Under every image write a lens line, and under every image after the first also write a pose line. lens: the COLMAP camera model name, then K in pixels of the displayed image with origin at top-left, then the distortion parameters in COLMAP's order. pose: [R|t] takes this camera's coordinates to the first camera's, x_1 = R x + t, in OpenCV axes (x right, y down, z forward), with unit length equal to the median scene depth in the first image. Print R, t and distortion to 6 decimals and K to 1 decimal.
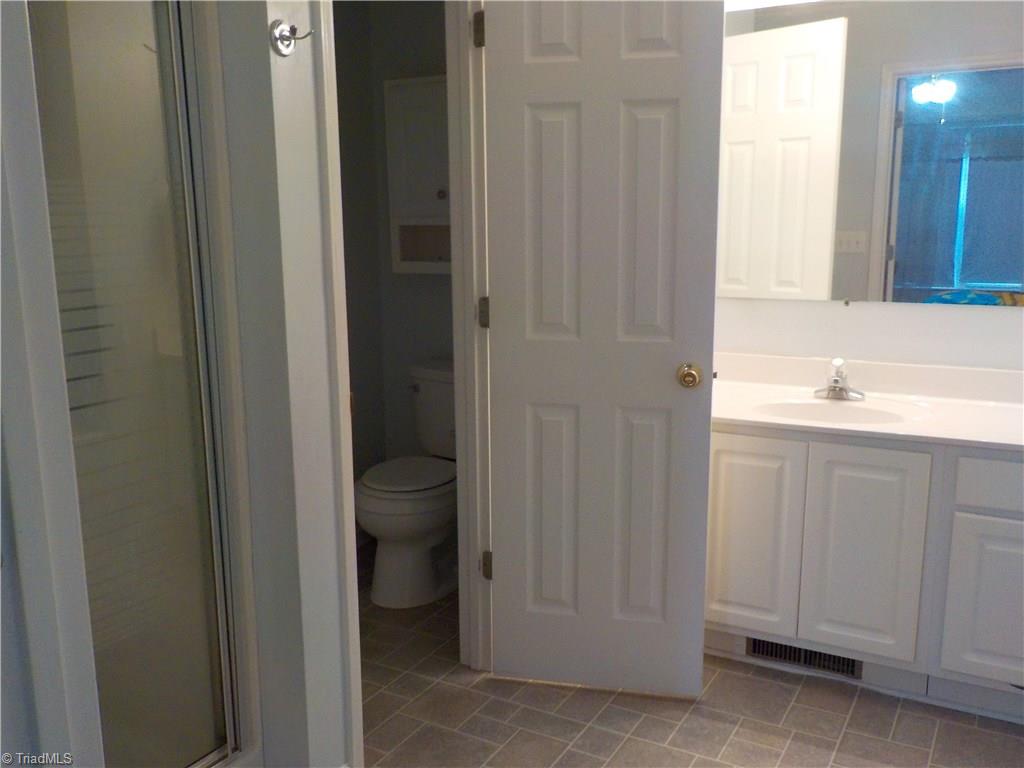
lens RADIAL K [[926.0, 0, 505.6], [0, 926.0, 382.8], [0, 0, 1]] dist [-0.015938, 0.004947]
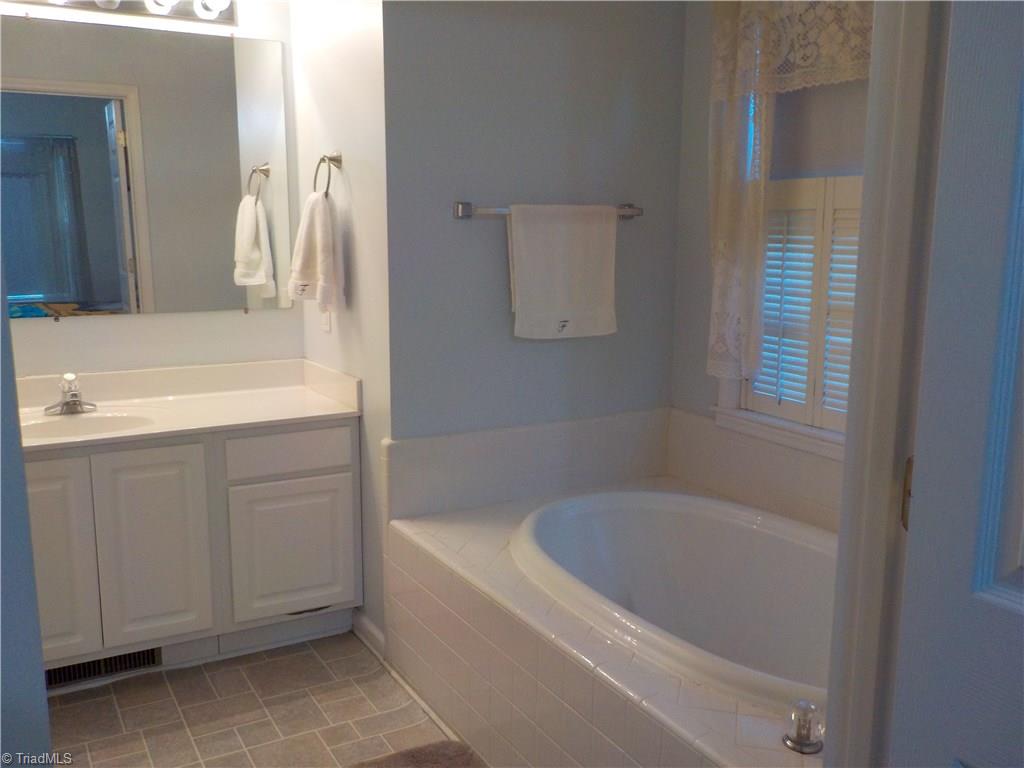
lens RADIAL K [[926.0, 0, 502.1], [0, 926.0, 387.4], [0, 0, 1]] dist [-0.015938, 0.004947]
pose [[0.500745, -0.131607, 0.855532, -0.297969], [0.137992, 0.987871, 0.071198, -0.019360], [-0.854525, 0.082405, 0.512832, 0.085050]]
